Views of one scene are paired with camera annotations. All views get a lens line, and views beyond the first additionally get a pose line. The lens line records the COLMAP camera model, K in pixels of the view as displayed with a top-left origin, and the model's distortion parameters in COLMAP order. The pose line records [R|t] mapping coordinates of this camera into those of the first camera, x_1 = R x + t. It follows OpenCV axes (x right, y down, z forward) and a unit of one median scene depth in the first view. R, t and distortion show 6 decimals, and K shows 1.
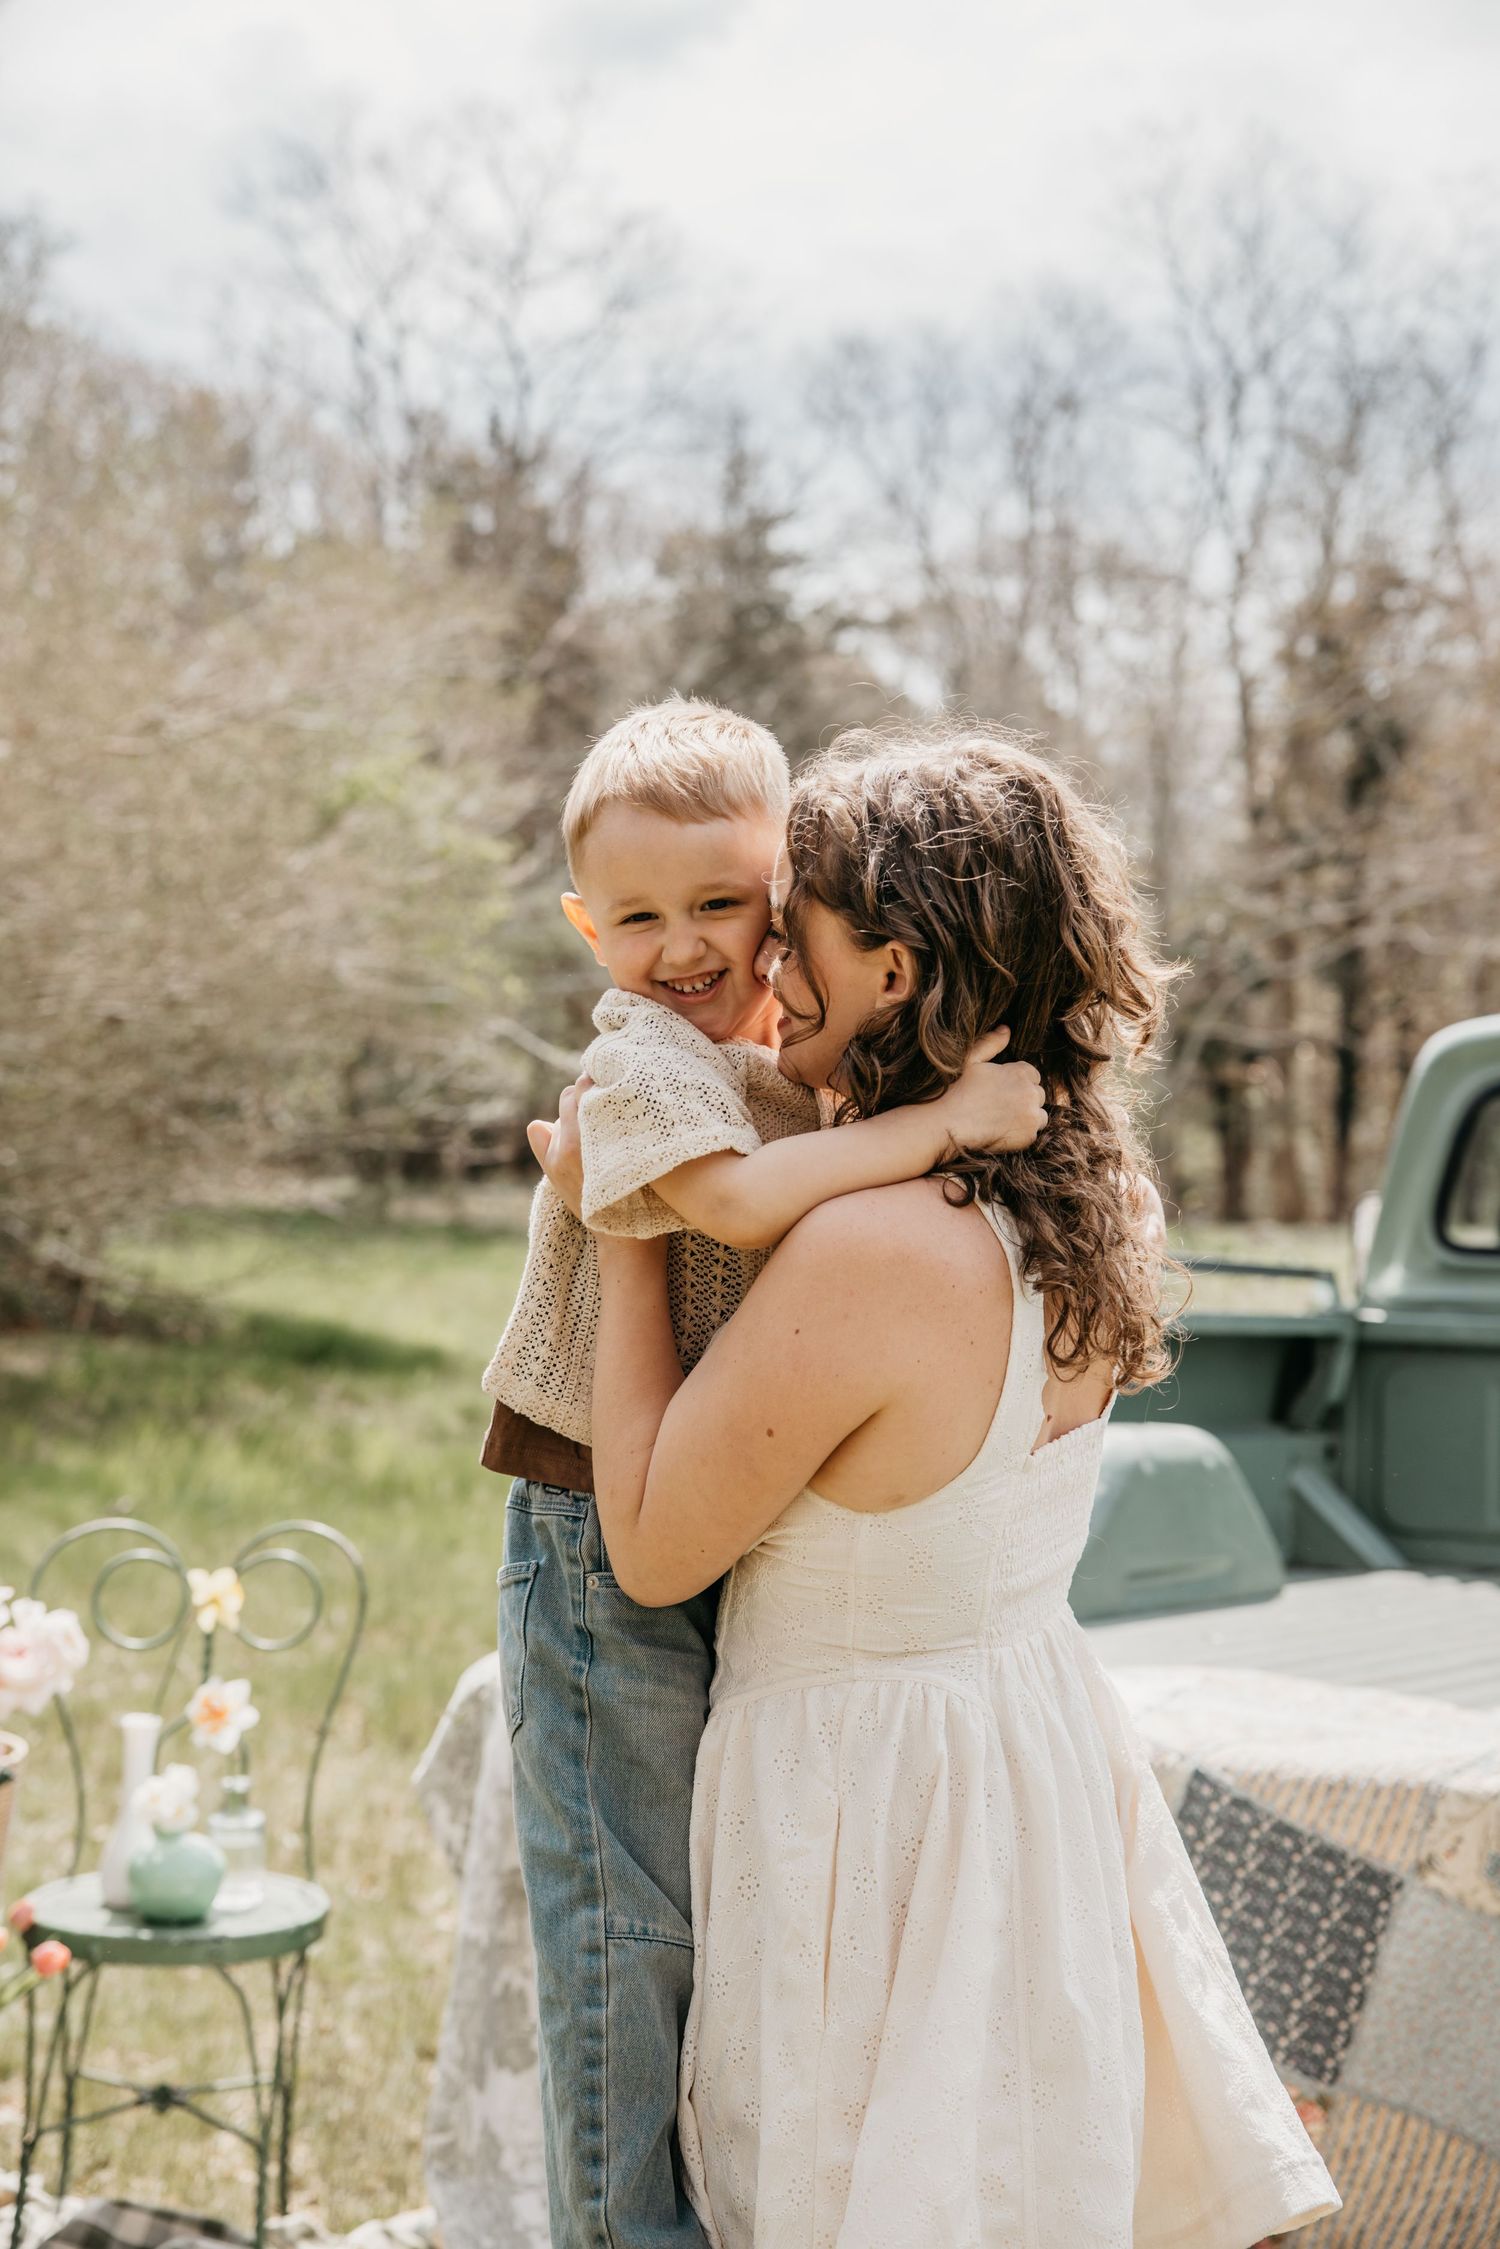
lens RADIAL K [[3400.4, 0, 750.0], [0, 3400.4, 1124.5], [0, 0, 1]] dist [0.202722, -0.209572]
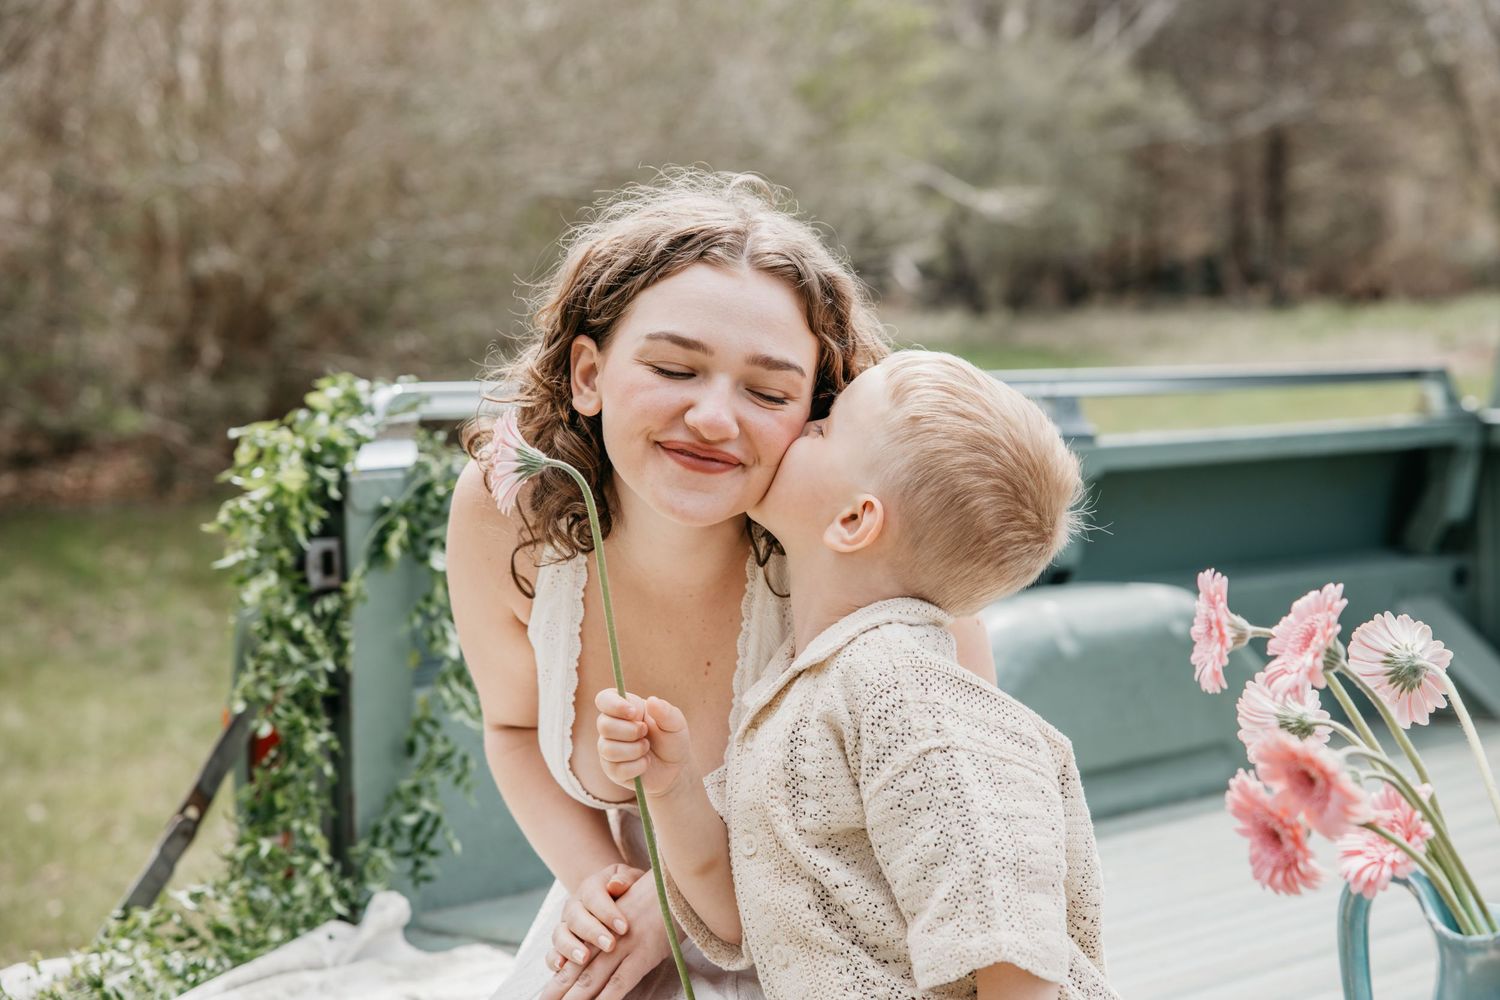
lens RADIAL K [[2746.0, 0, 750.0], [0, 2746.0, 500.0], [0, 0, 1]] dist [-0.016571, -0.108645]
pose [[0.972482, -0.063471, -0.224164, 0.066858], [0.082272, 0.993743, 0.075545, 0.004116], [0.217967, -0.091908, 0.971619, 0.127986]]
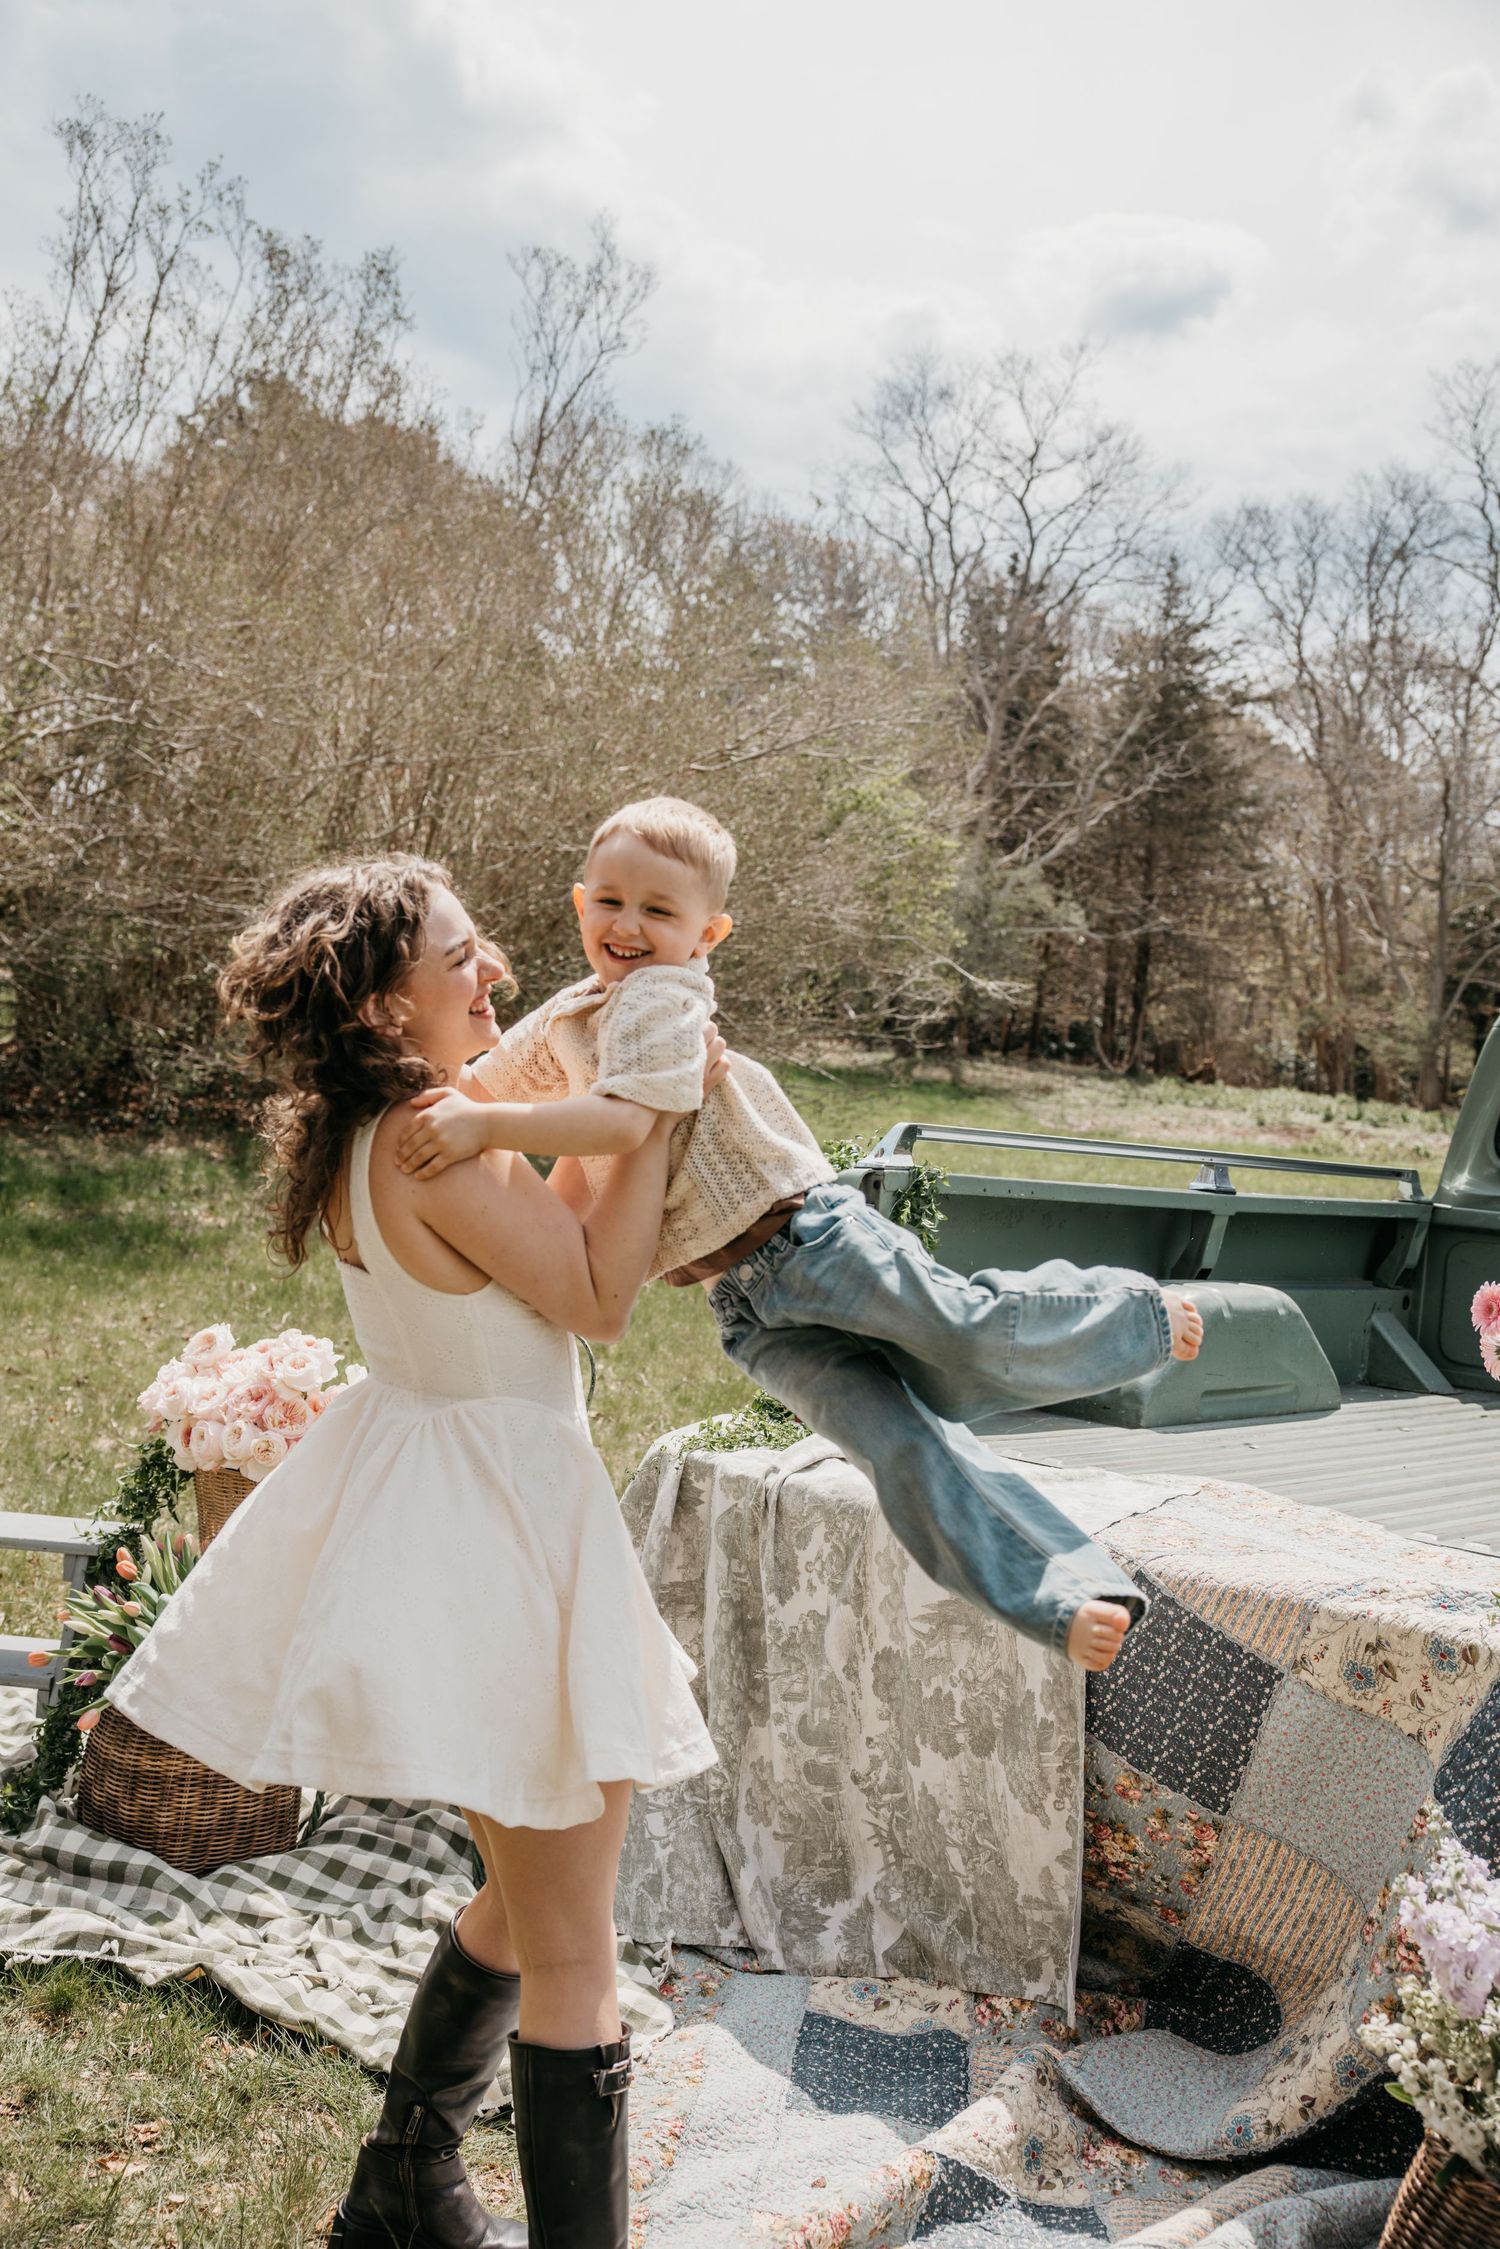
lens RADIAL K [[2172.2, 0, 750.0], [0, 2172.2, 1124.5], [0, 0, 1]] dist [0.000719, 0.010262]
pose [[0.980014, 0.057325, -0.190487, 0.031906], [-0.047680, 0.997356, 0.054844, -0.005062], [0.193128, -0.044666, 0.980156, 0.039869]]
